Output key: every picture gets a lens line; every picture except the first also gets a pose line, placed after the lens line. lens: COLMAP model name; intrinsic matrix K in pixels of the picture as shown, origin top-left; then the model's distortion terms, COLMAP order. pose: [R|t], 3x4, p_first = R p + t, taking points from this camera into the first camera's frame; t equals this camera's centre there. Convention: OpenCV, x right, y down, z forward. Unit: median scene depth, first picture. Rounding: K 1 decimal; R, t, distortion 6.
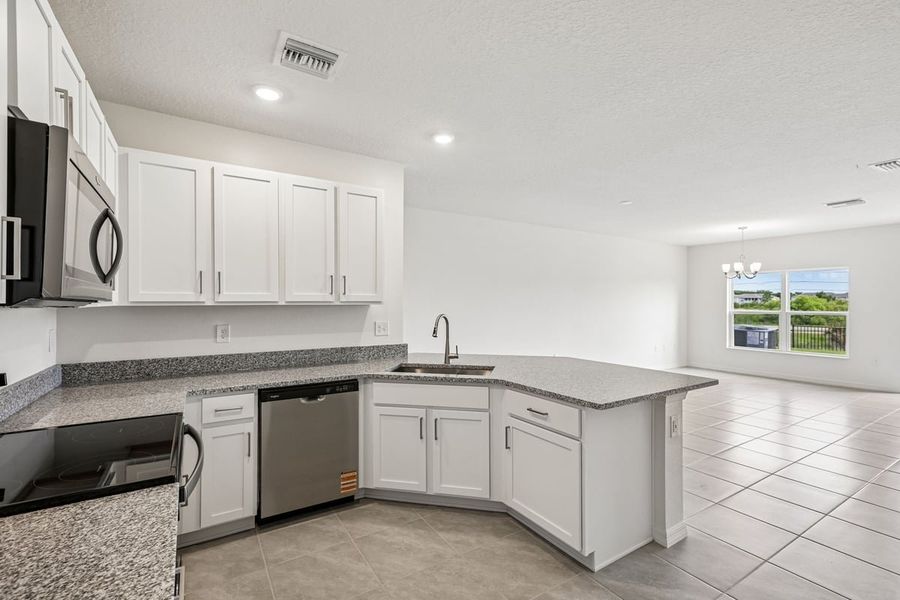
lens RADIAL K [[399.6, 0, 455.9], [0, 399.6, 302.4], [0, 0, 1]] dist [0.008024, 0.000282]
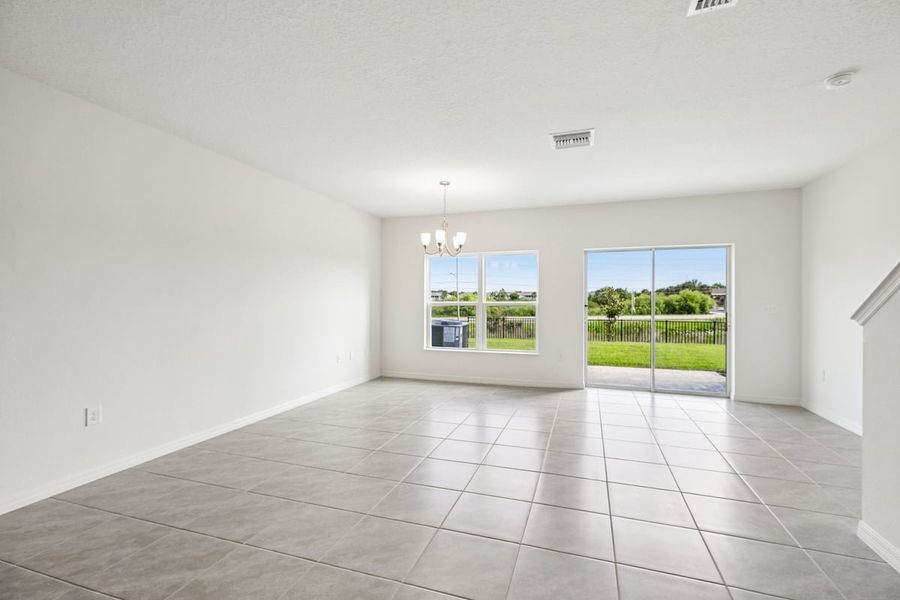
lens RADIAL K [[397.7, 0, 450.0], [0, 397.7, 300.0], [0, 0, 1]] dist [0.015468, 0.000033]
pose [[0.781457, -0.000591, 0.623959, 0.227885], [-0.000224, 0.999999, 0.001228, 0.015313], [-0.623960, -0.001100, 0.781456, 0.358596]]
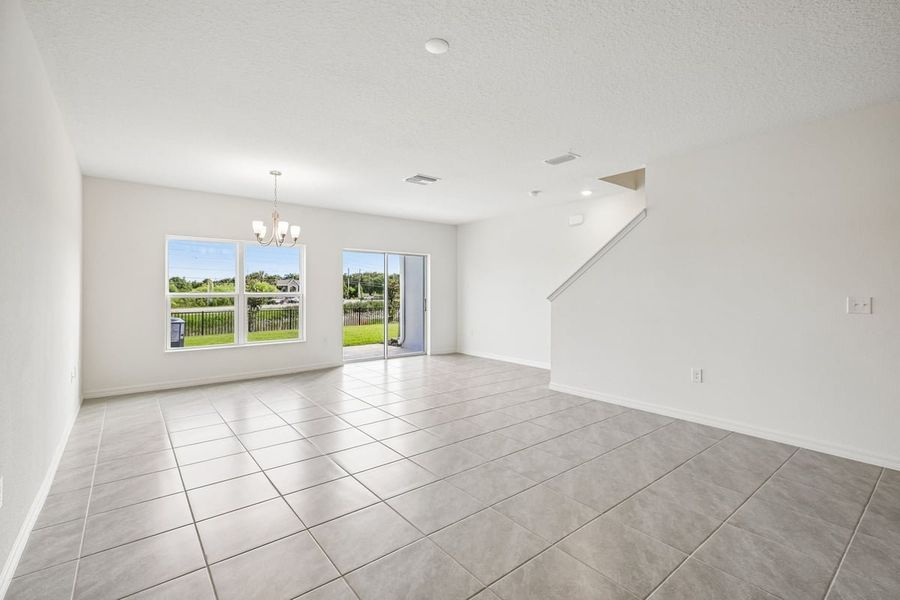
lens RADIAL K [[406.3, 0, 450.0], [0, 406.3, 300.0], [0, 0, 1]] dist [0.001622, 0.000078]
pose [[-0.105721, -0.024578, 0.994092, -0.018212], [-0.000594, 0.999696, 0.024653, 0.013783], [-0.994396, 0.002016, -0.105703, 0.623109]]
